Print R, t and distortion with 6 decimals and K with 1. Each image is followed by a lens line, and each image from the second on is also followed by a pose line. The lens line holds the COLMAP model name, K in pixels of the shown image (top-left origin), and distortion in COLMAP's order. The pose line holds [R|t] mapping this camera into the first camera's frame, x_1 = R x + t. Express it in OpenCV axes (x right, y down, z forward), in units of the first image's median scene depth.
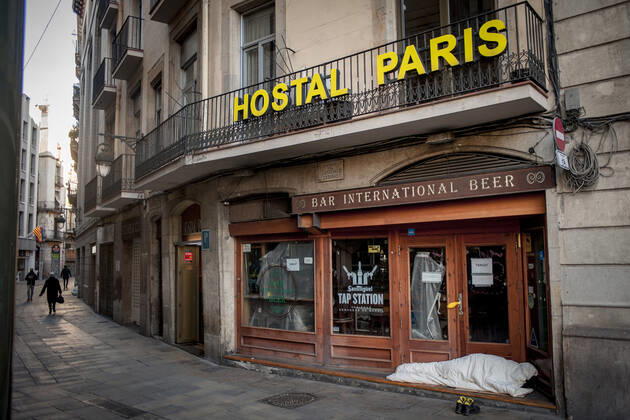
lens RADIAL K [[531.4, 0, 315.0], [0, 531.4, 210.0], [0, 0, 1]] dist [-0.061985, 0.056241]
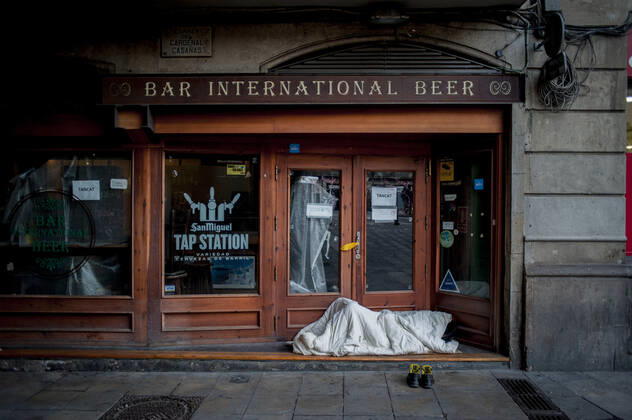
lens RADIAL K [[533.1, 0, 316.0], [0, 533.1, 210.0], [0, 0, 1]] dist [-0.061985, 0.056241]
pose [[0.778212, 0.014569, 0.627832, -0.251610], [-0.075472, 0.994655, 0.070469, 0.072534], [-0.623450, -0.102223, 0.775152, 0.415201]]
